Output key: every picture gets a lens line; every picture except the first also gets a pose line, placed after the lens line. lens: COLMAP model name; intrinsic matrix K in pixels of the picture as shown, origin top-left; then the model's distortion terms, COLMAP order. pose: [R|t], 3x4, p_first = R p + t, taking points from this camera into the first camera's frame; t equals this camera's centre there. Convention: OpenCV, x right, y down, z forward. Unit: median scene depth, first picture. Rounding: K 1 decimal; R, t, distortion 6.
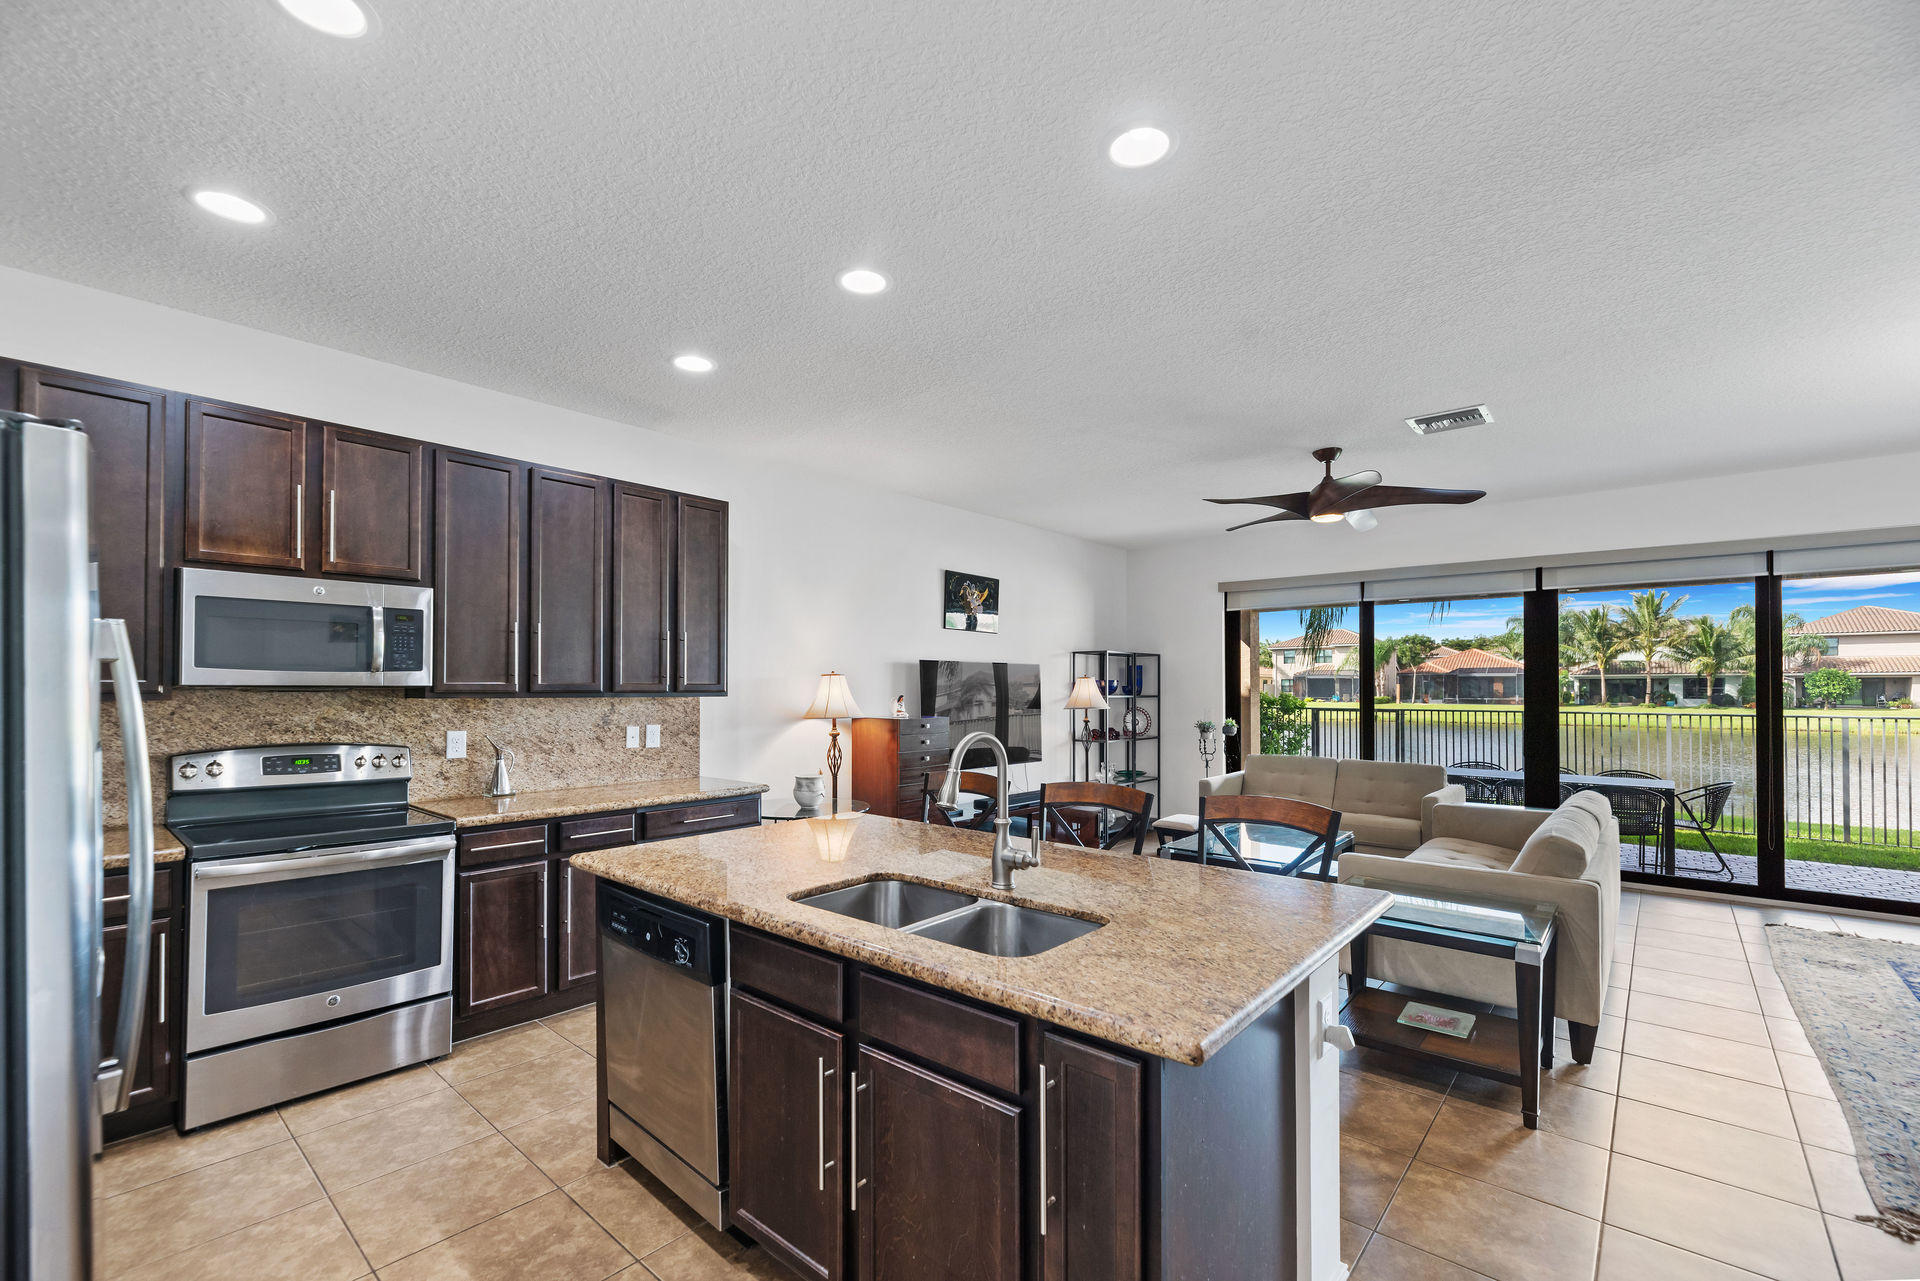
lens RADIAL K [[795.0, 0, 942.2], [0, 795.0, 678.6], [0, 0, 1]] dist [-0.002572, 0.000133]
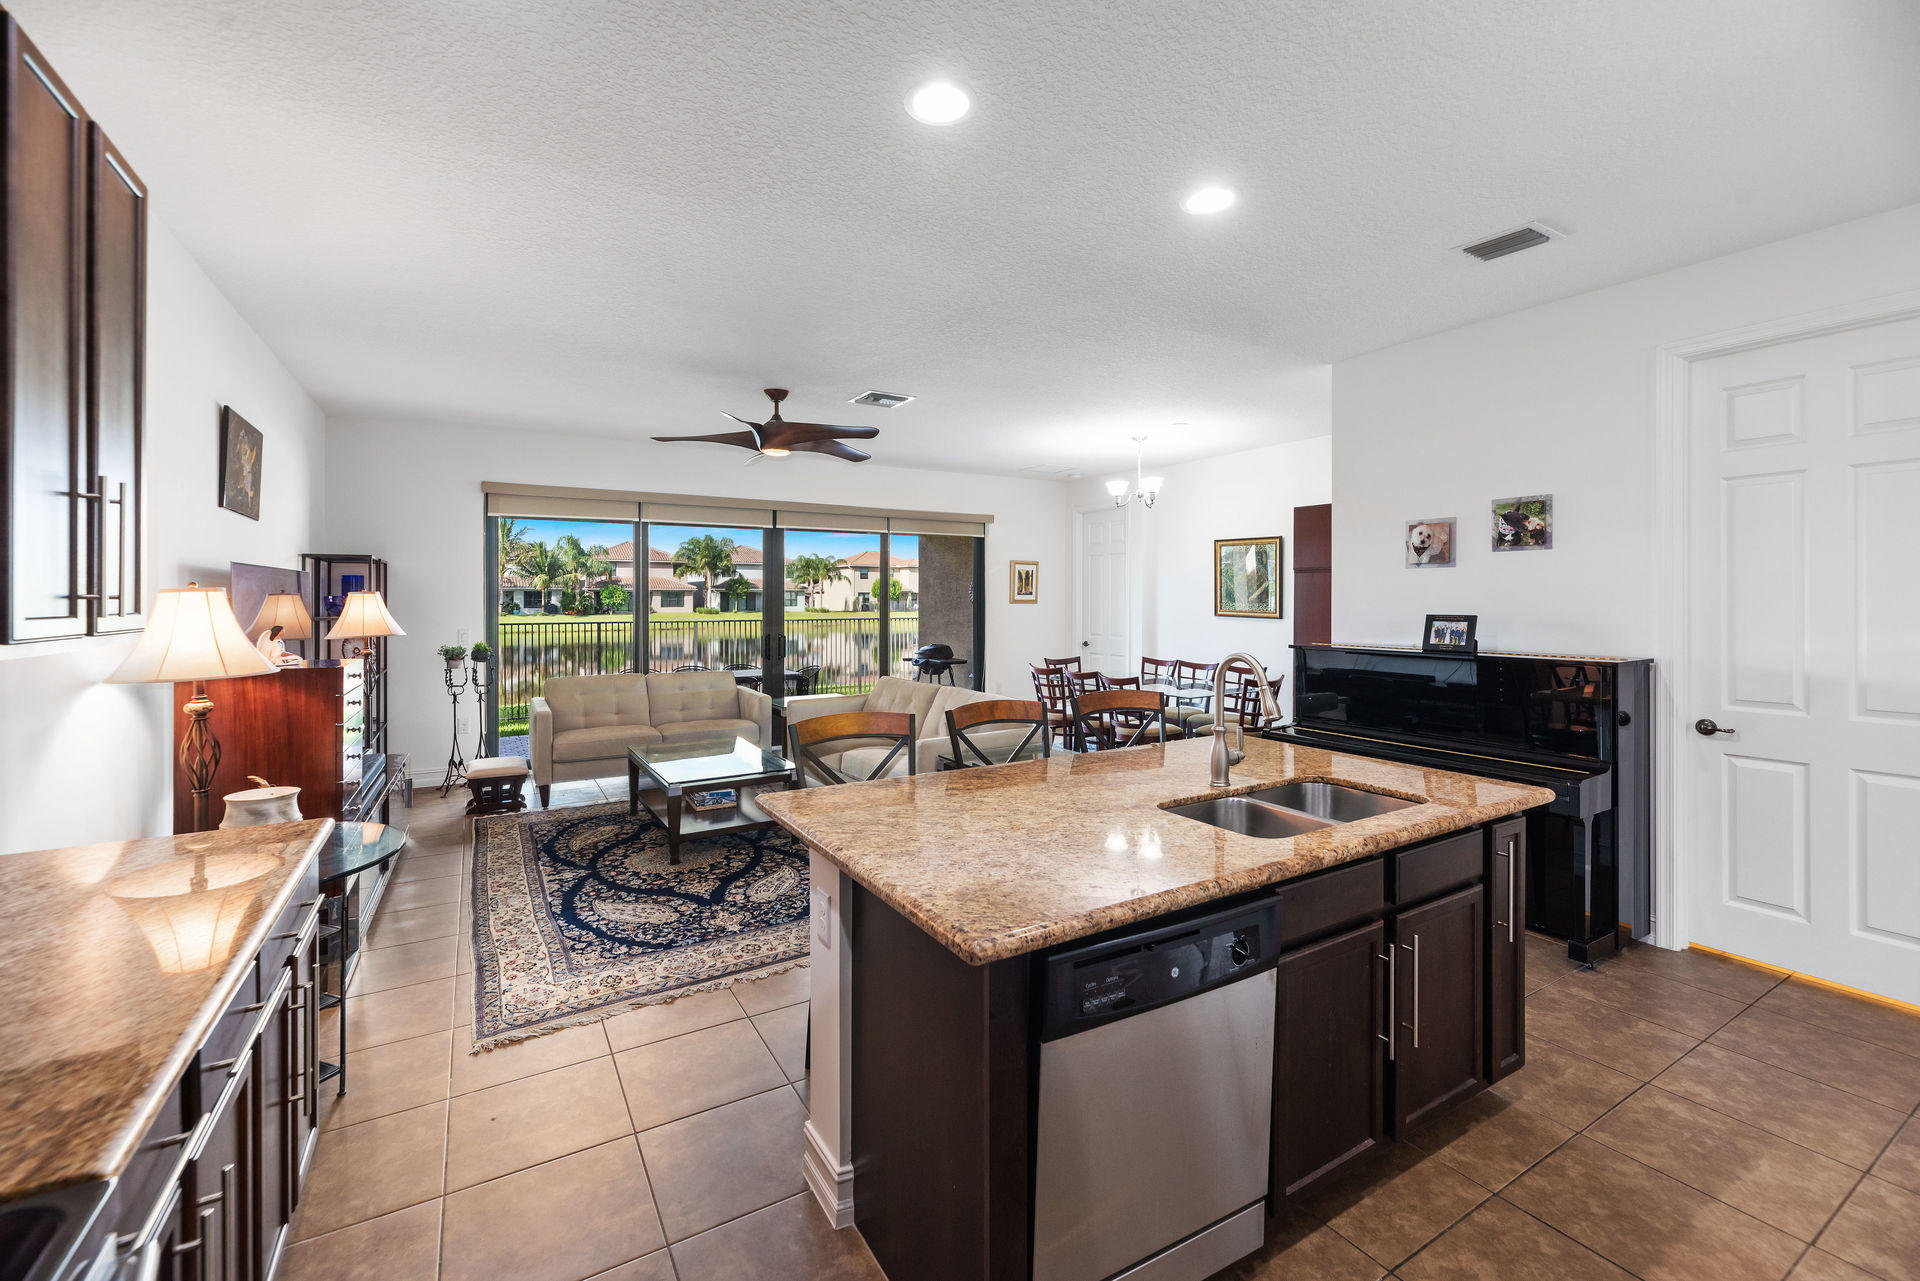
lens RADIAL K [[795.0, 0, 946.2], [0, 795.0, 605.4], [0, 0, 1]] dist [-0.002572, 0.000133]
pose [[0.314713, -0.008137, 0.949152, -0.284859], [-0.010292, 0.999875, 0.011984, -0.003271], [-0.949131, -0.013541, 0.314590, 0.247145]]
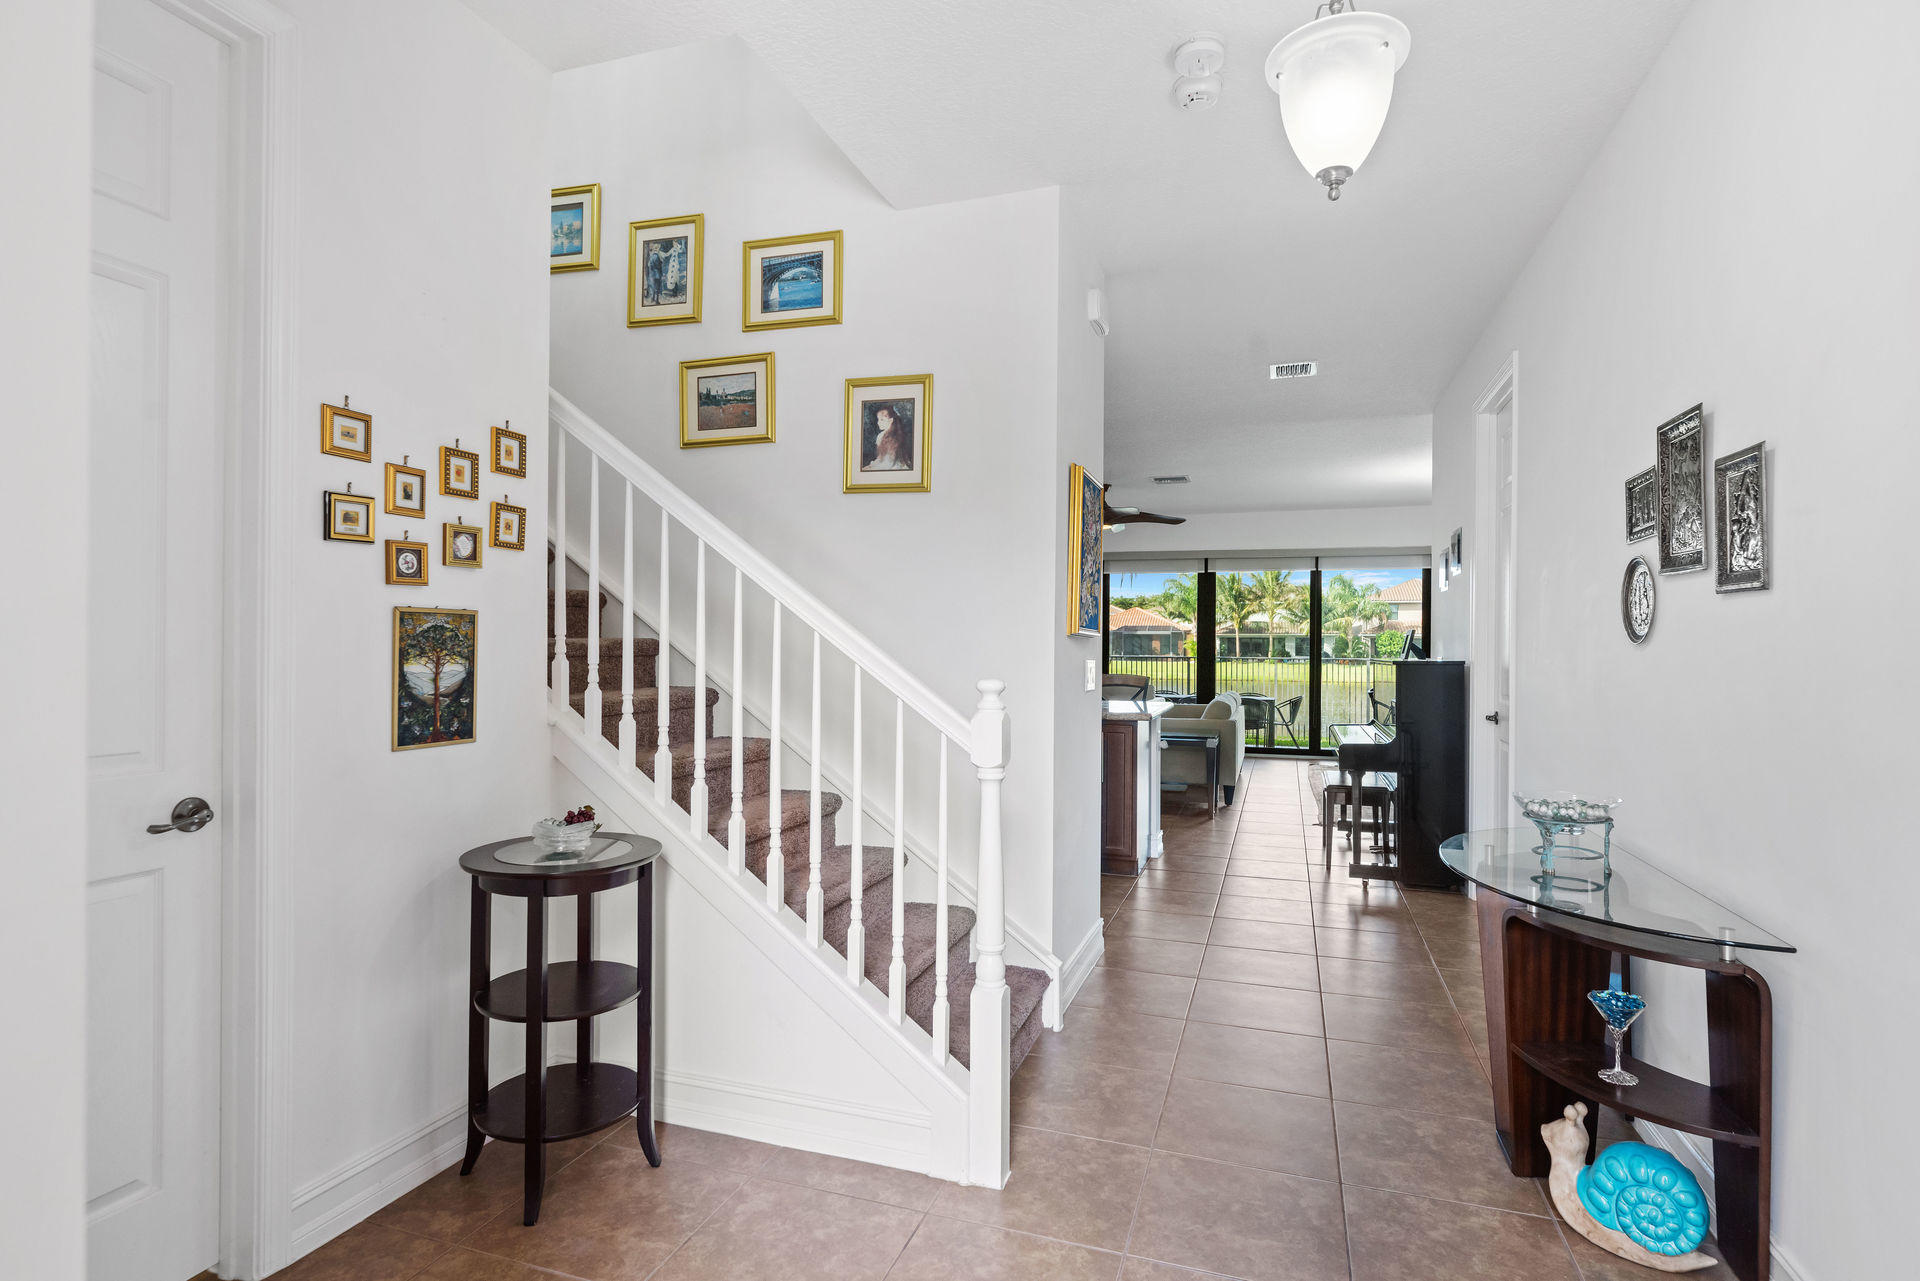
lens RADIAL K [[927.8, 0, 958.0], [0, 927.8, 642.0], [0, 0, 1]] dist [-0.000635, -0.000020]
pose [[0.920400, 0.006594, 0.390923, -0.303518], [-0.010416, 0.999916, 0.007656, 0.012025], [-0.390839, -0.011119, 0.920392, -0.362998]]
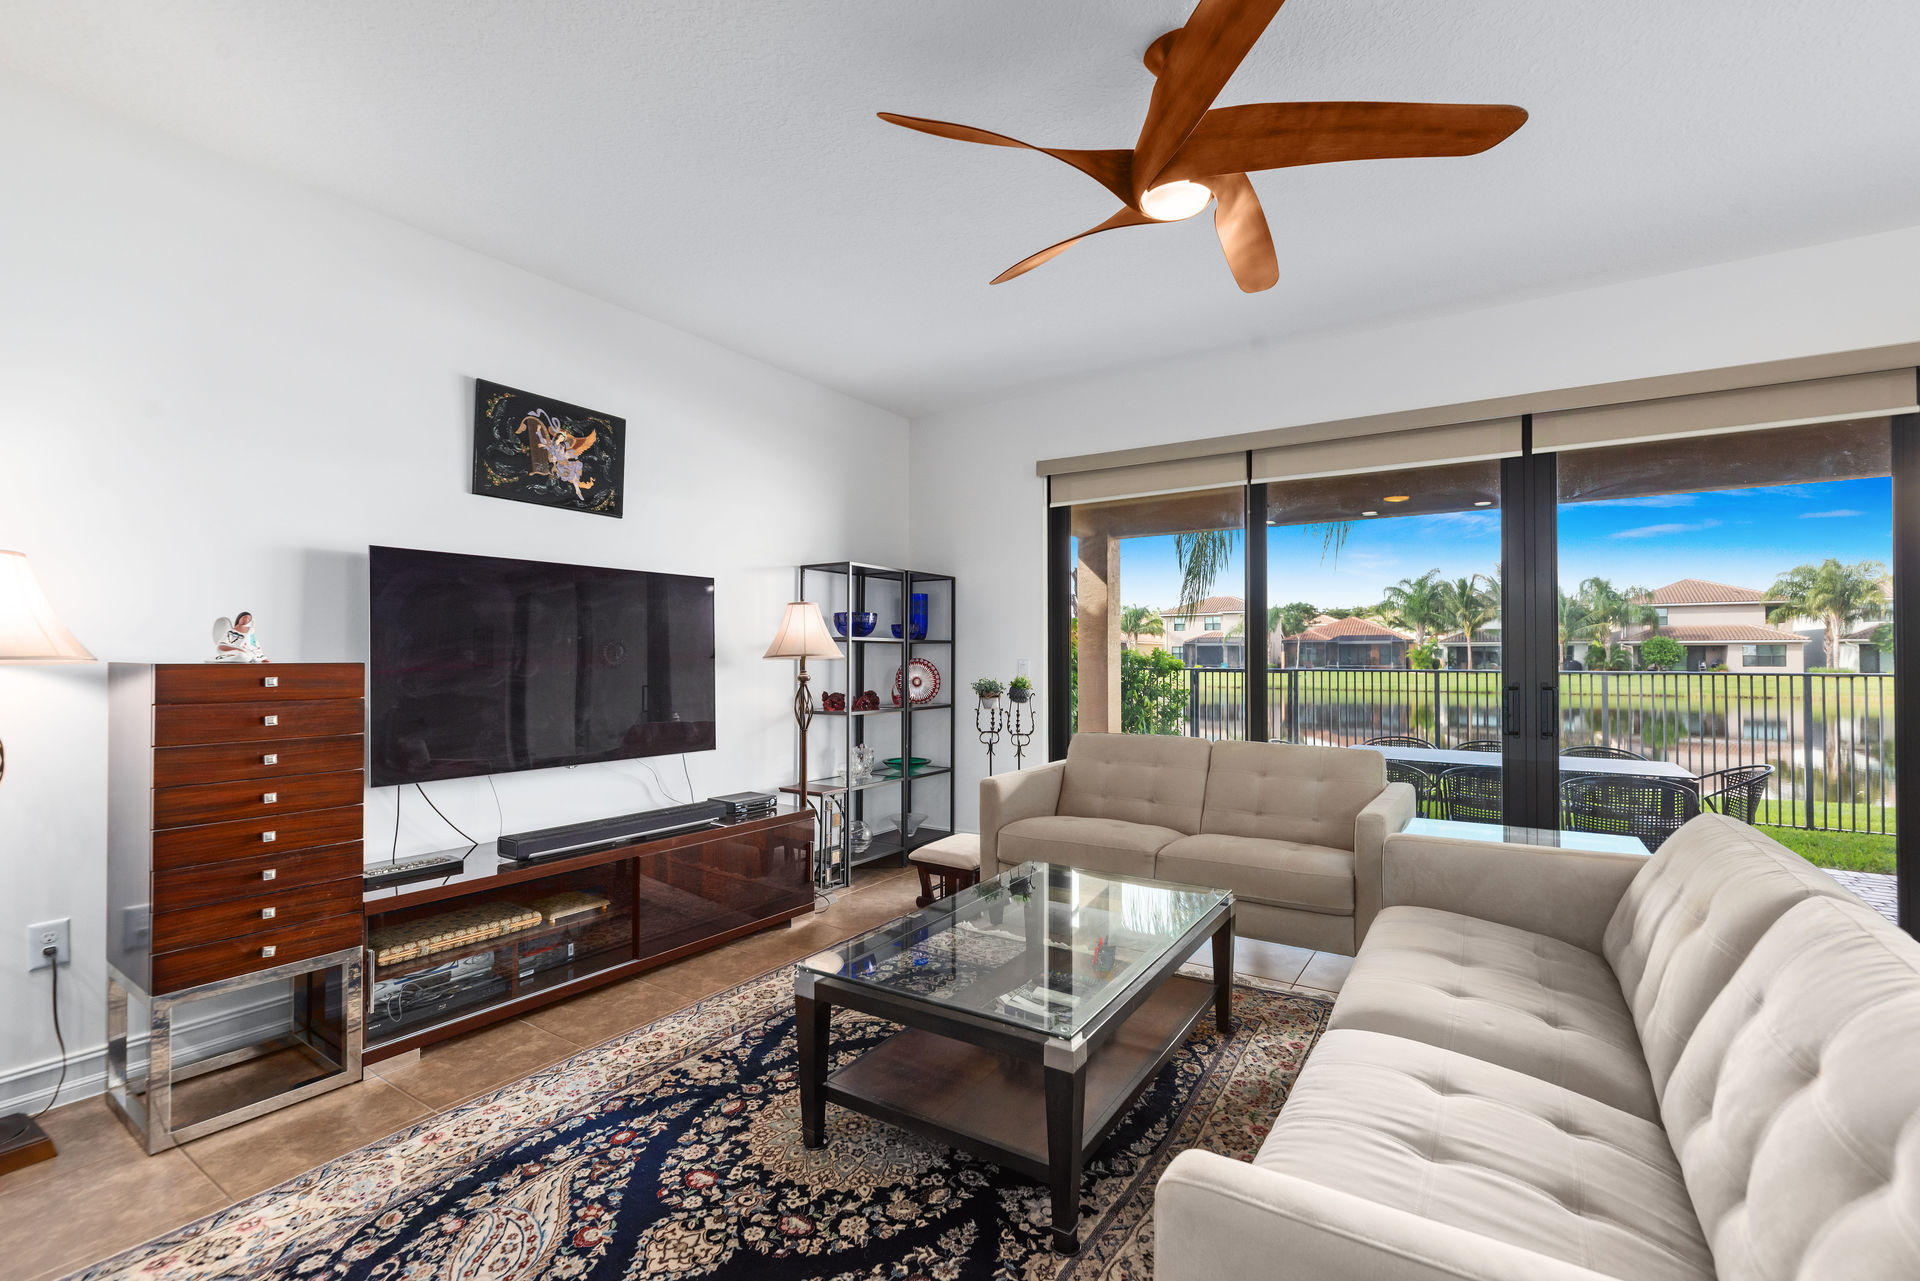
lens RADIAL K [[843.7, 0, 945.8], [0, 843.7, 646.2], [0, 0, 1]] dist [-0.003123, -0.000346]
pose [[0.990059, 0.002211, 0.140634, 0.171765], [-0.002334, 0.999997, 0.000709, 0.025084], [-0.140632, -0.001030, 0.990061, 0.324248]]
